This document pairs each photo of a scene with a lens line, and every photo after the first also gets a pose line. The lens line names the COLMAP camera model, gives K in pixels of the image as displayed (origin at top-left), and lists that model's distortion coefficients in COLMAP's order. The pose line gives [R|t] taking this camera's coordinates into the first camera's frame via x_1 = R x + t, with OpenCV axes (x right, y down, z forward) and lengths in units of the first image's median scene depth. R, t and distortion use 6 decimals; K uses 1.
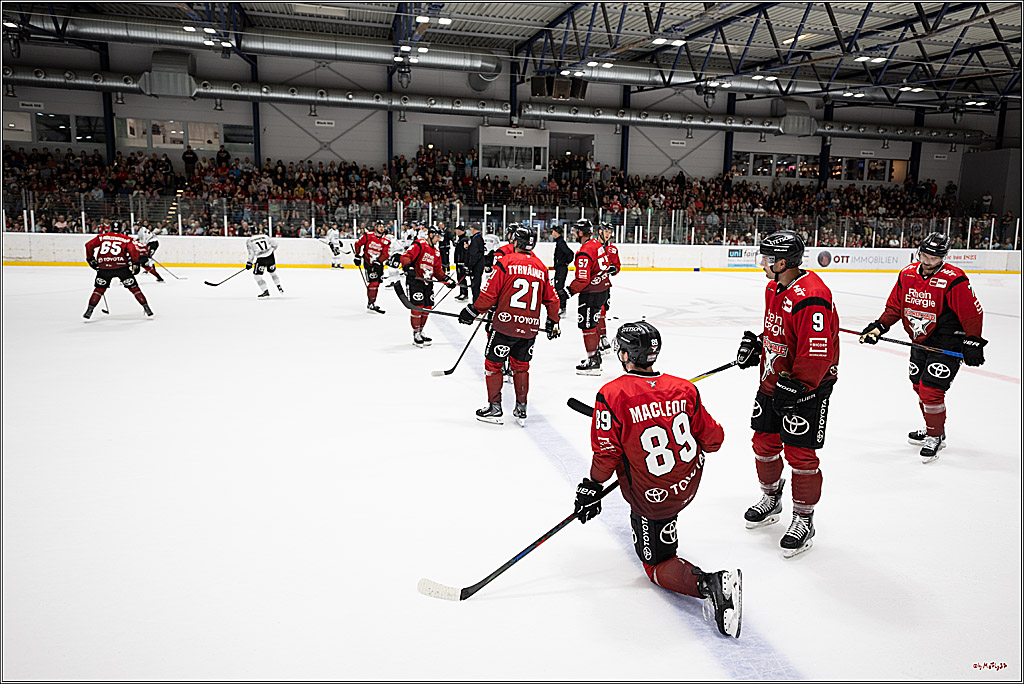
lens RADIAL K [[736.4, 0, 524.3], [0, 736.4, 330.6], [0, 0, 1]] dist [0.036377, -0.014835]
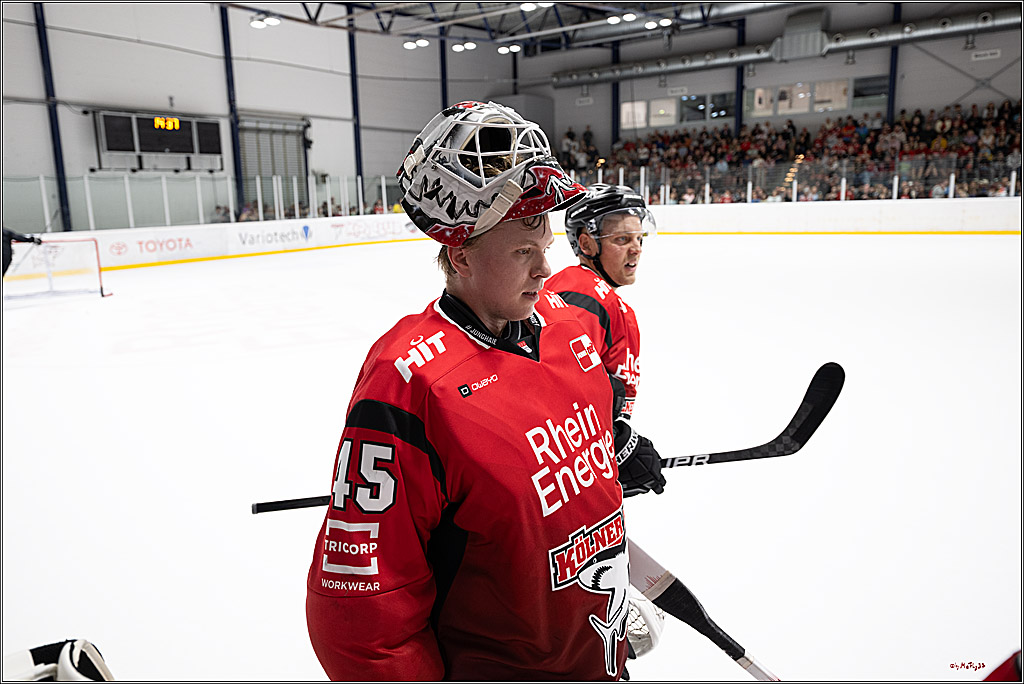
lens RADIAL K [[855.3, 0, 577.5], [0, 855.3, 358.7], [0, 0, 1]] dist [0.024122, 0.005541]
pose [[0.609286, 0.110626, -0.785196, 0.267010], [-0.065366, 0.993857, 0.089303, -0.004957], [0.790252, -0.003086, 0.612774, 0.073619]]
